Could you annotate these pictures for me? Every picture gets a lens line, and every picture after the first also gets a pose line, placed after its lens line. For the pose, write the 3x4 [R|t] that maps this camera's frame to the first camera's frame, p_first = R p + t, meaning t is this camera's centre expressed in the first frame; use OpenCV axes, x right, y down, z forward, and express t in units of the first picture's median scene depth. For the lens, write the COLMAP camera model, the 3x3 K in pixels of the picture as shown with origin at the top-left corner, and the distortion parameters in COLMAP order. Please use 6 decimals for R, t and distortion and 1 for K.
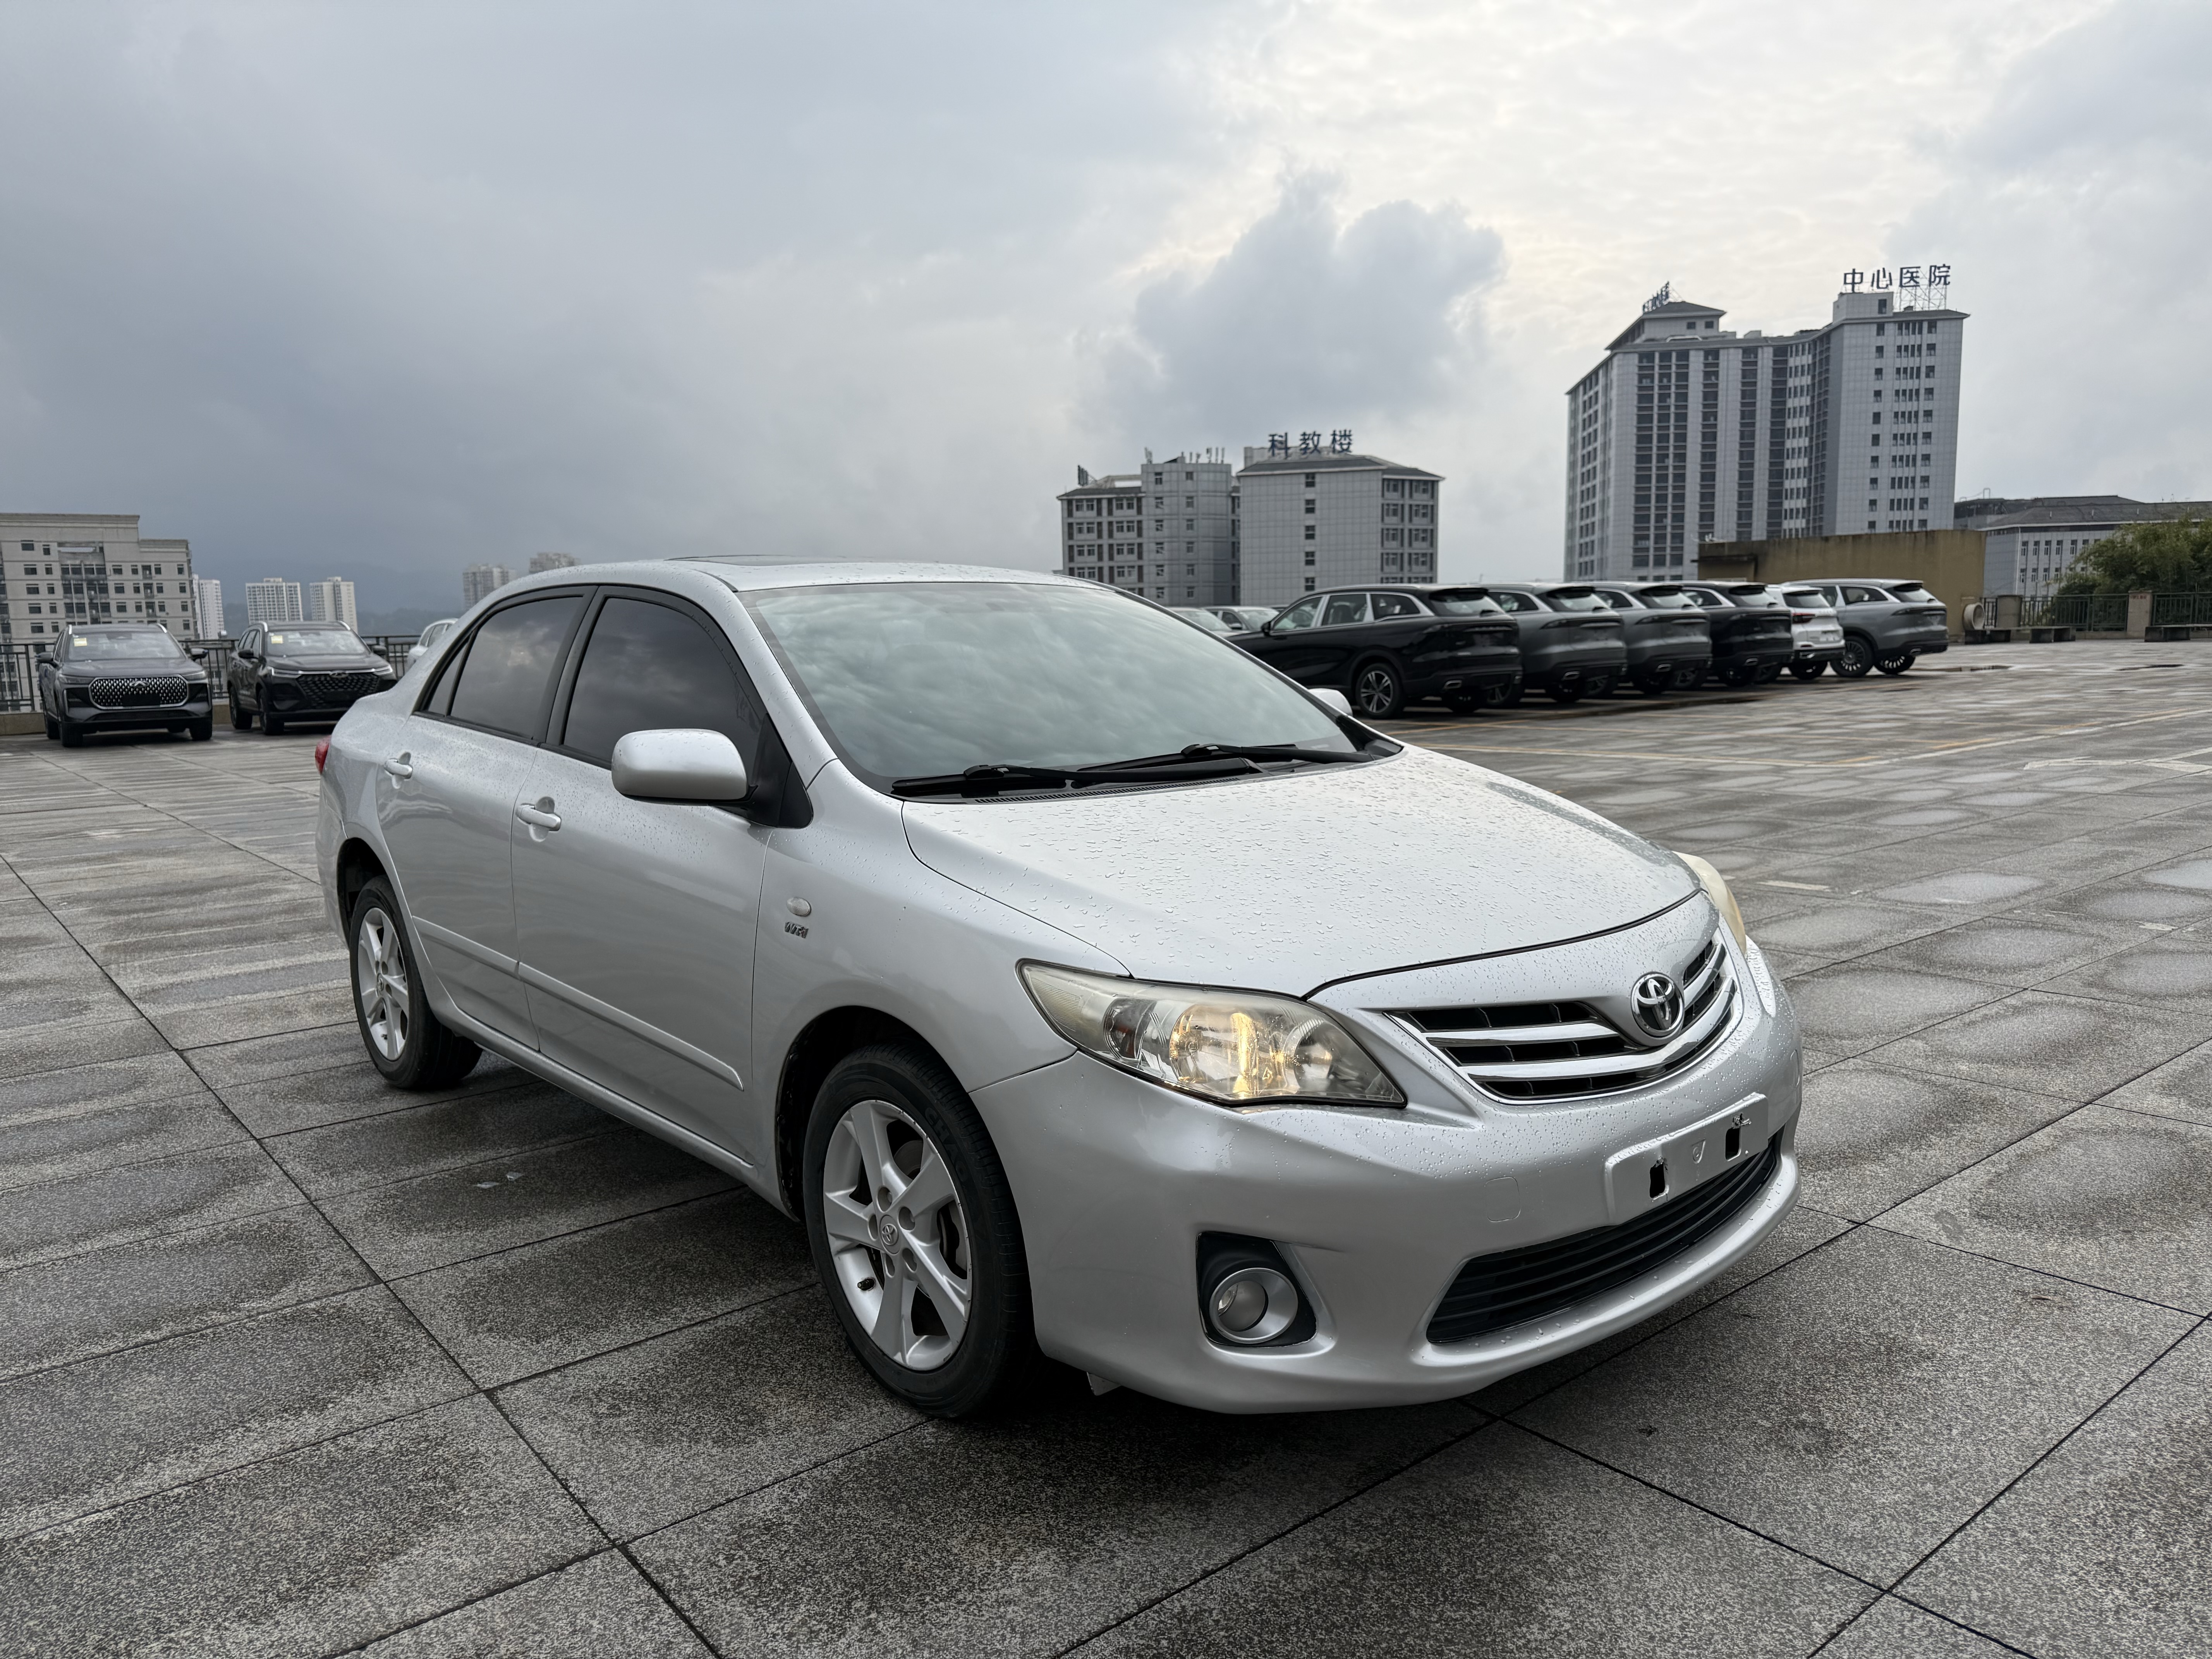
lens RADIAL K [[1554.1, 0, 1095.5], [0, 1554.1, 854.2], [0, 0, 1]] dist [0.036412, -0.043286]
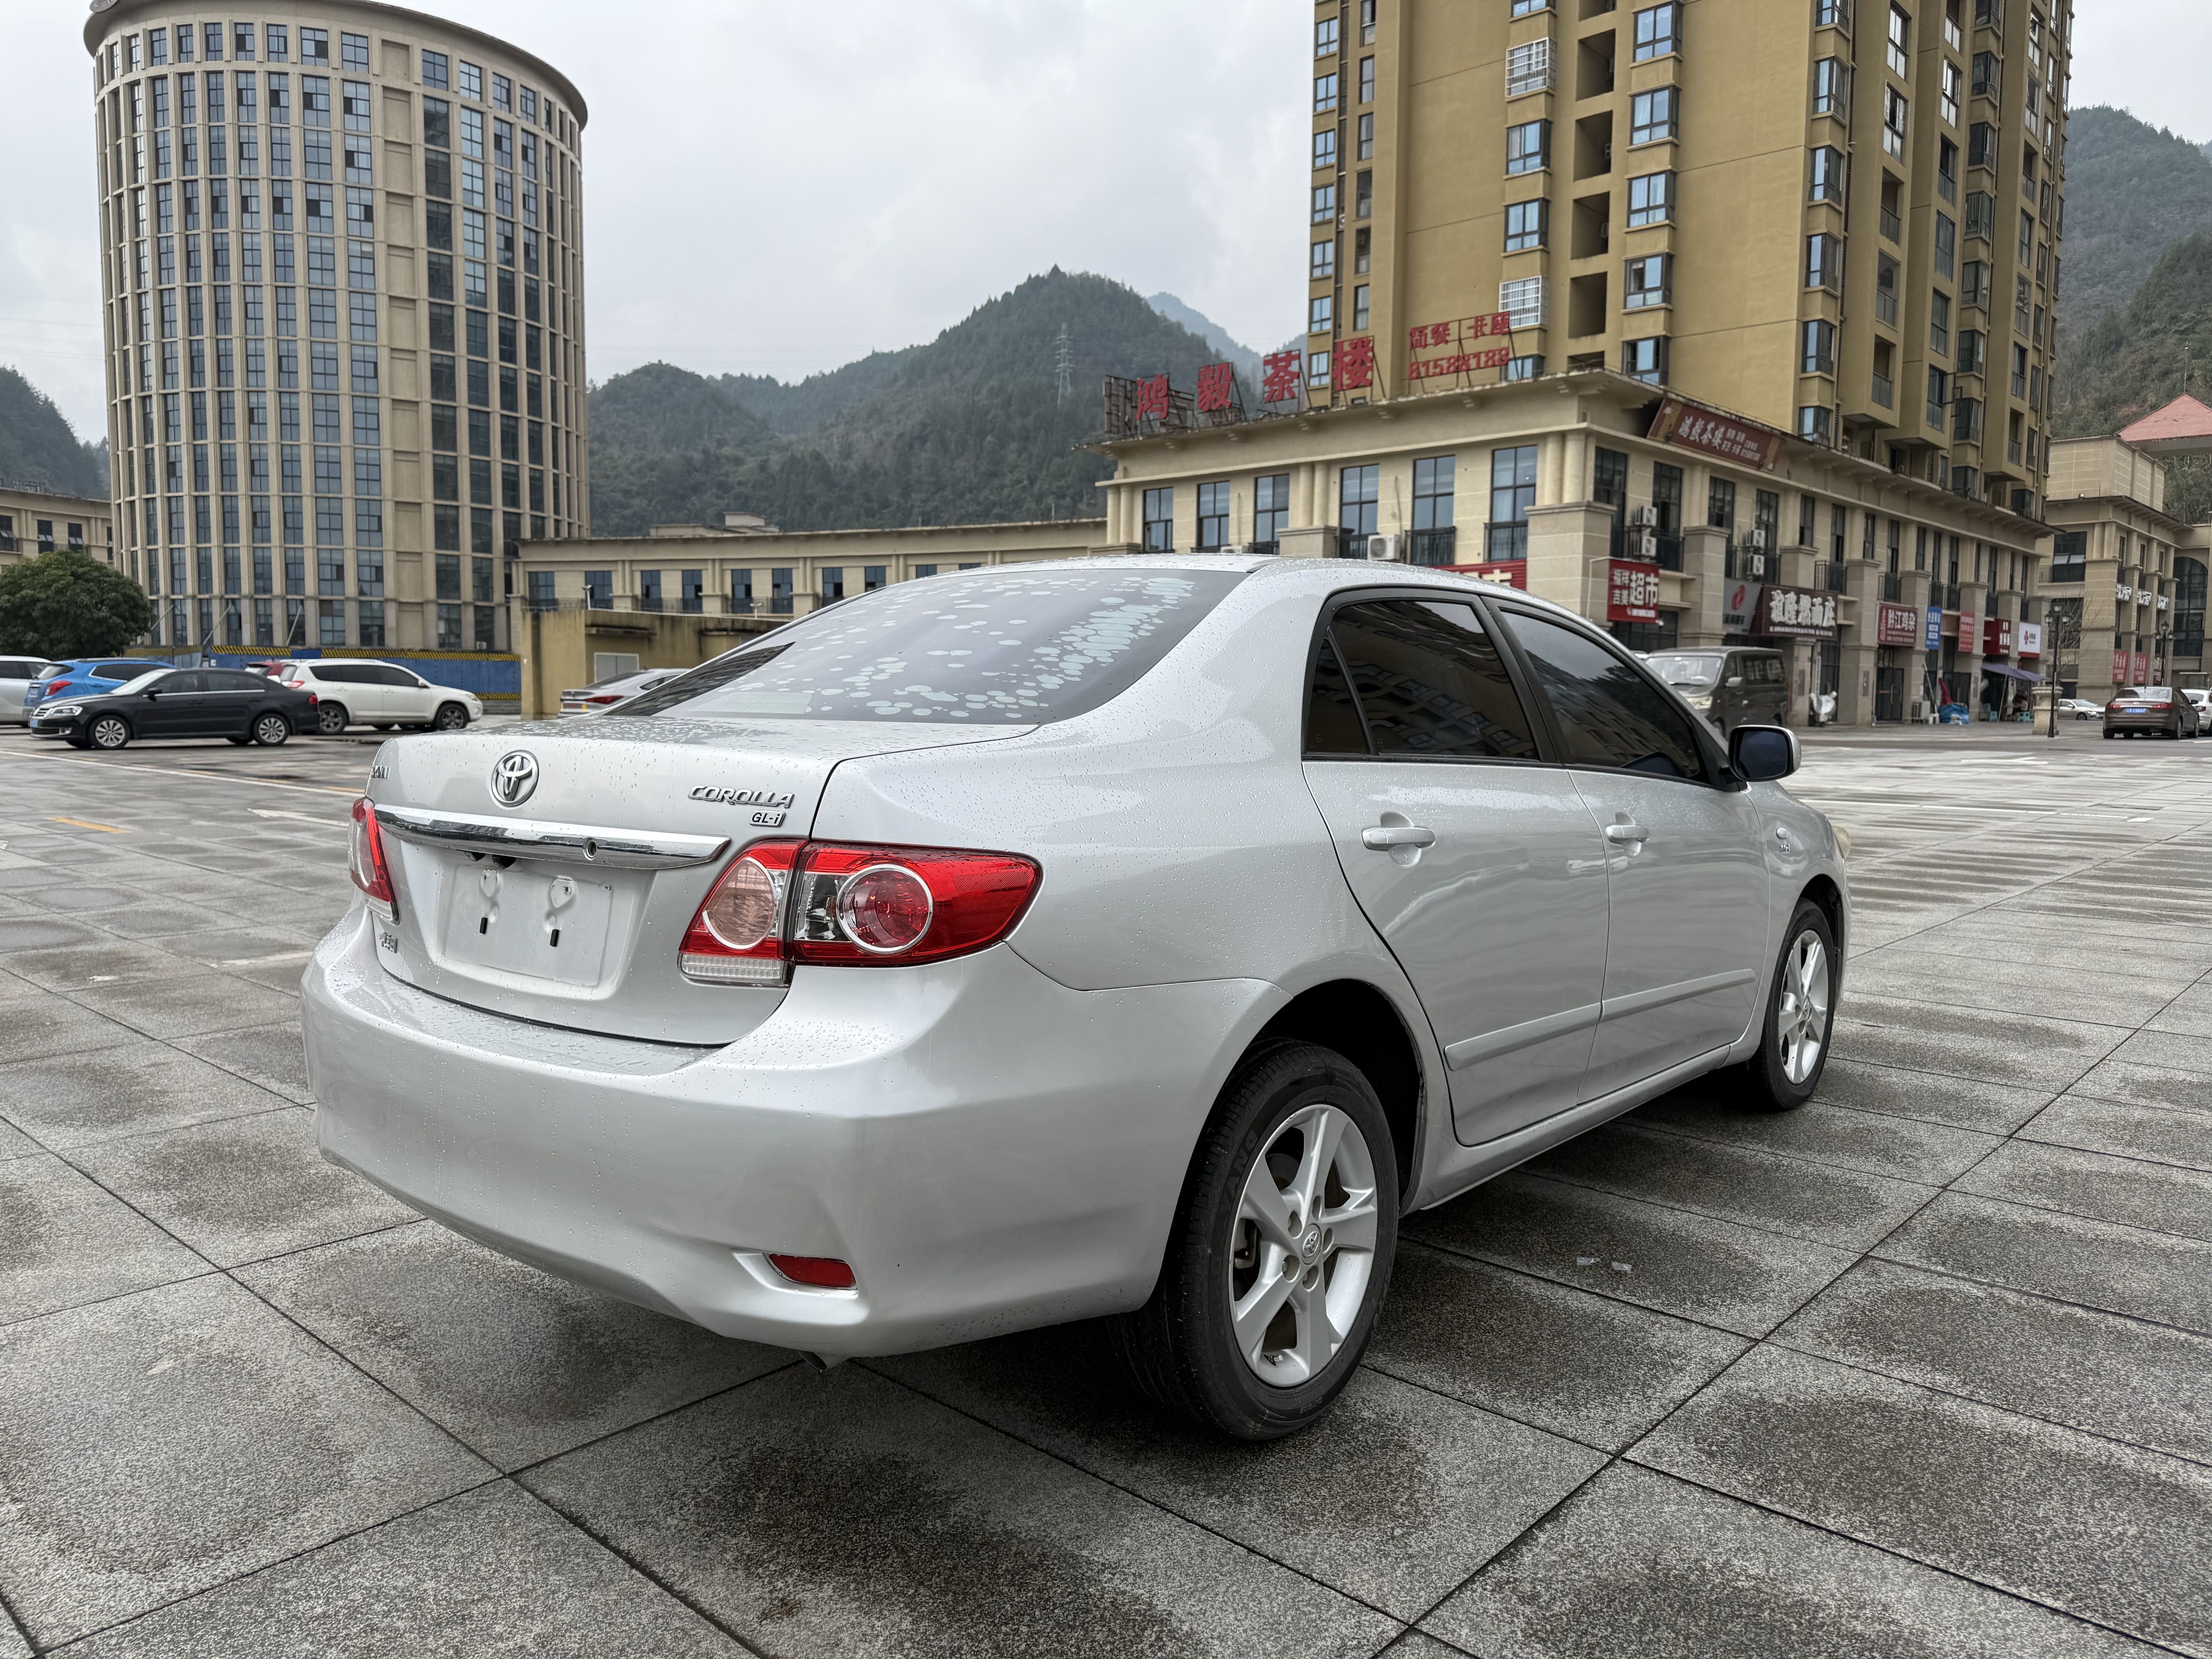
lens RADIAL K [[1554.1, 0, 1094.3], [0, 1554.1, 834.8], [0, 0, 1]] dist [0.036412, -0.043286]
pose [[-0.144716, -0.069492, 0.987030, -0.218441], [0.141376, 0.985844, 0.090136, -0.027044], [-0.979321, 0.152586, -0.132843, 0.250400]]
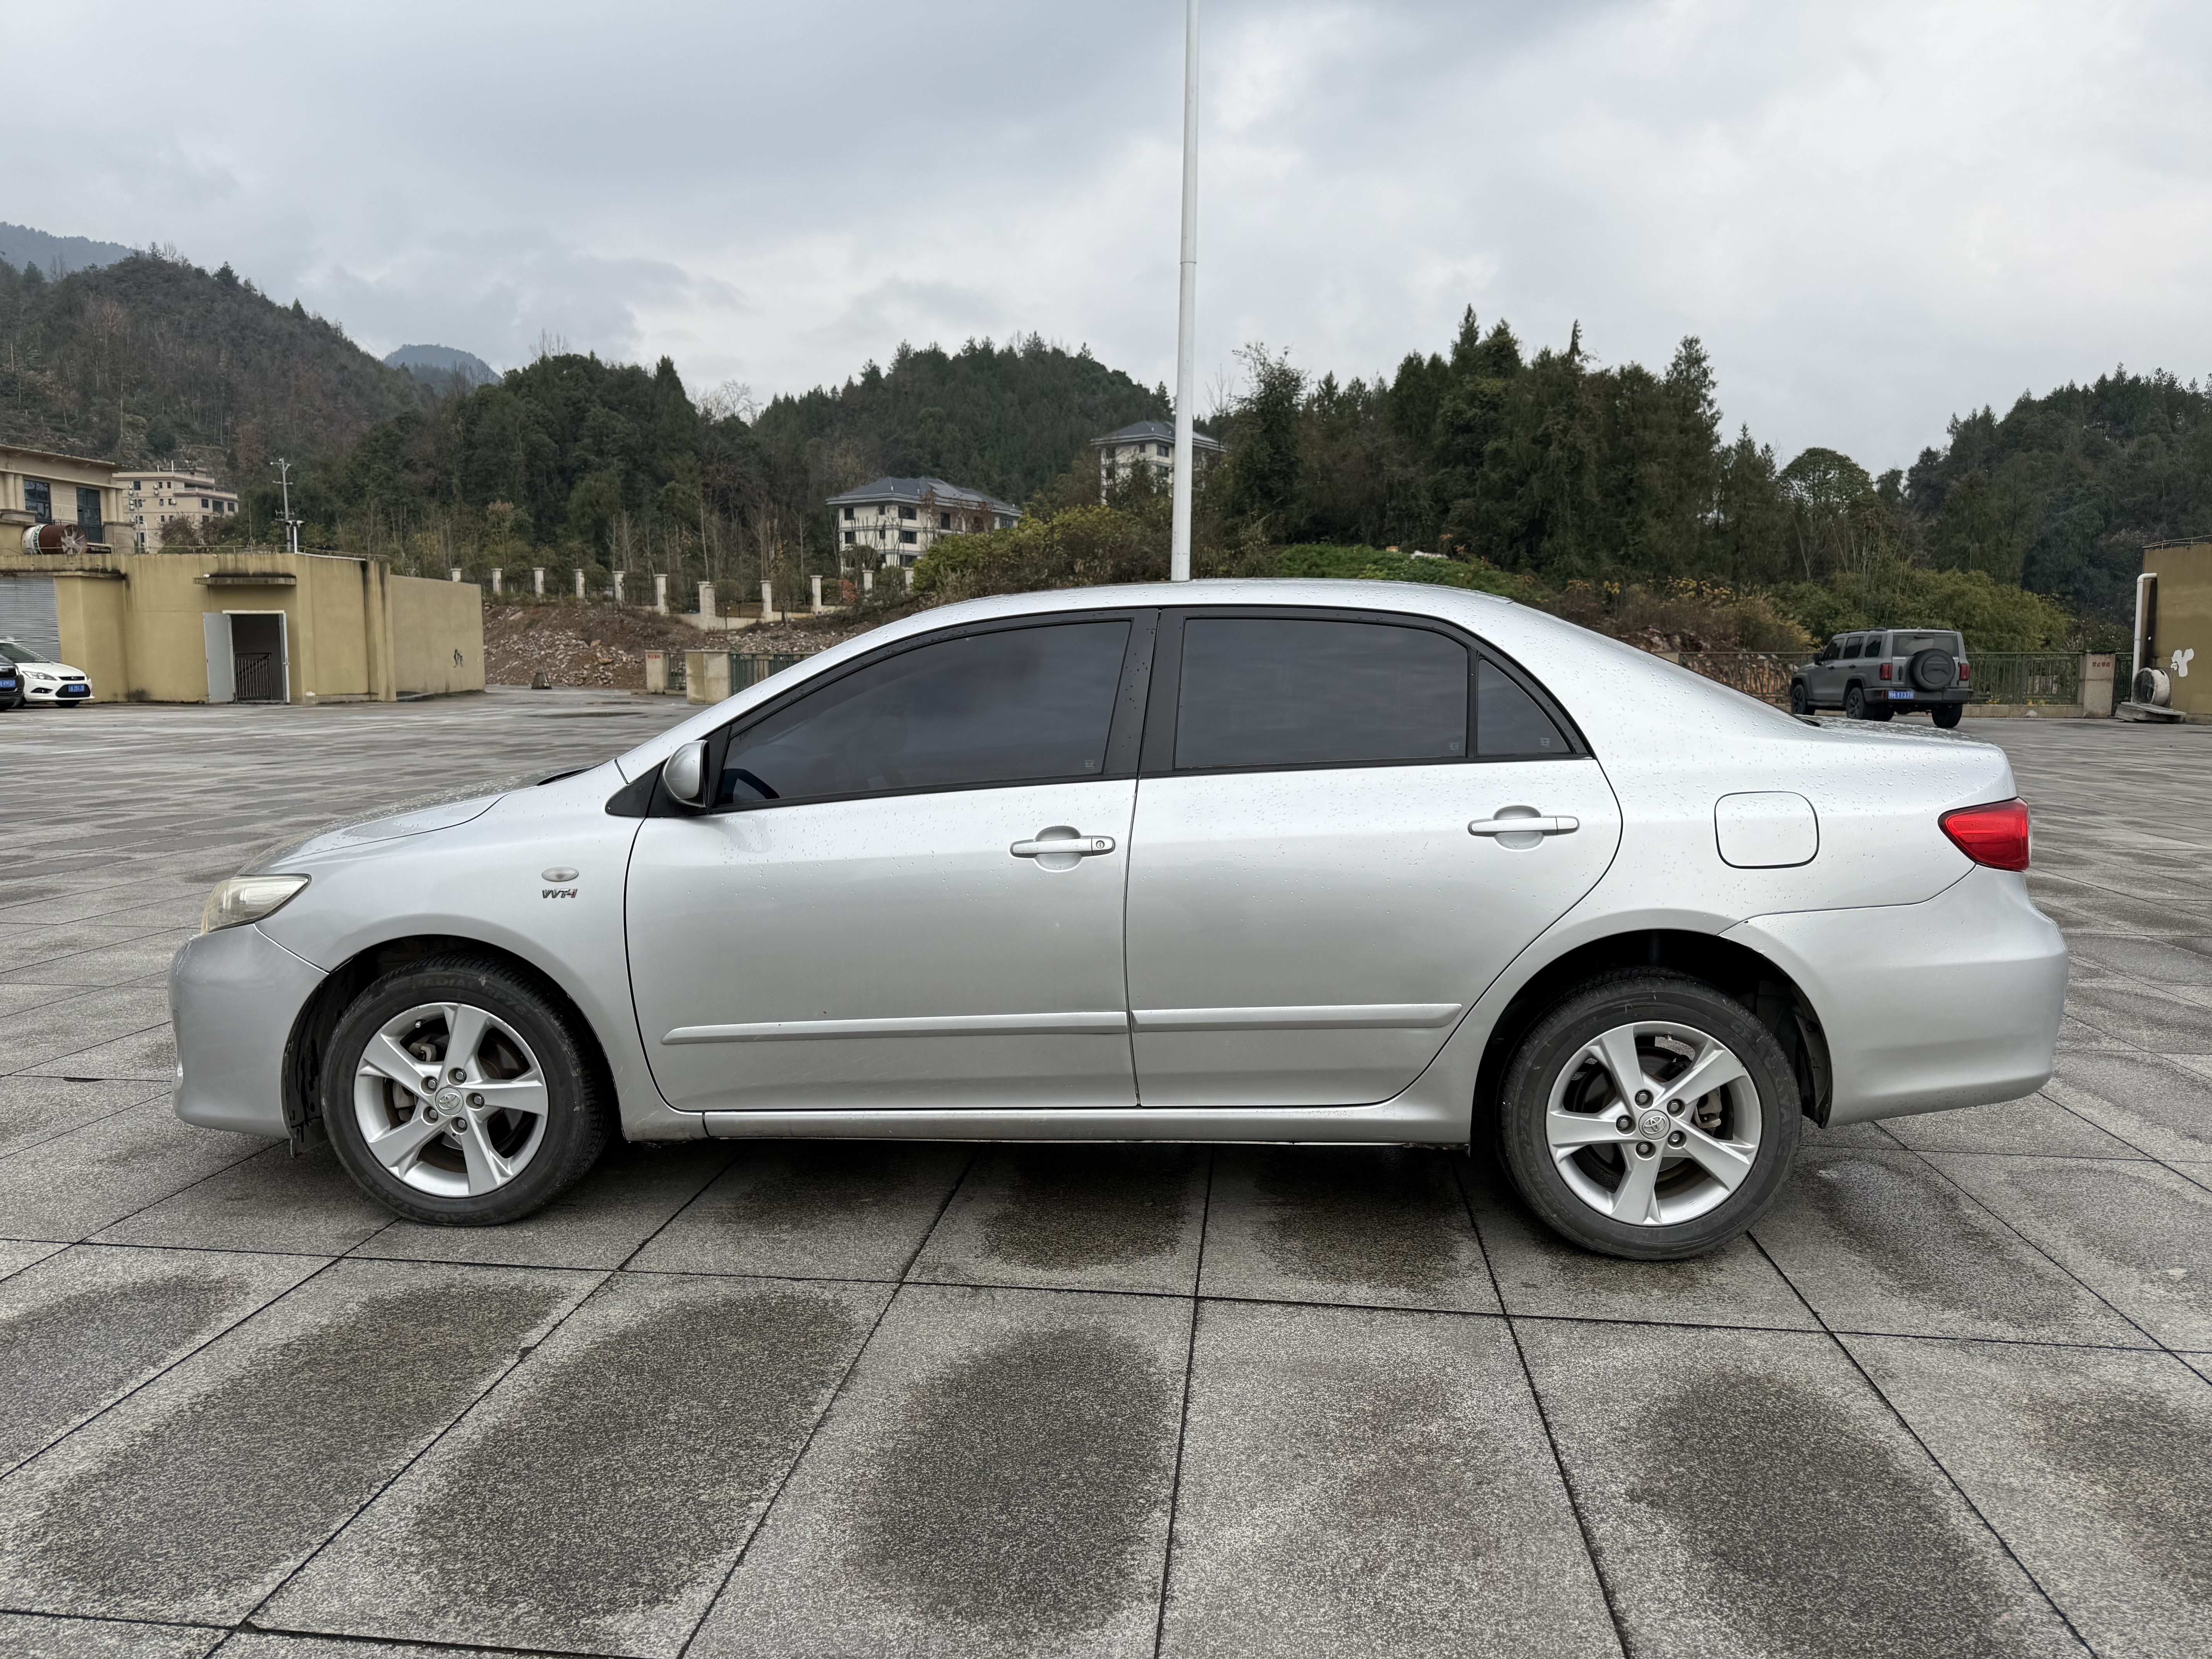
lens RADIAL K [[1554.1, 0, 1108.4], [0, 1554.1, 873.0], [0, 0, 1]] dist [0.036412, -0.043286]
pose [[-0.706733, 0.116947, -0.697748, 0.112797], [-0.090155, 0.963316, 0.252773, -0.052345], [0.701713, 0.241549, -0.670264, 0.339965]]
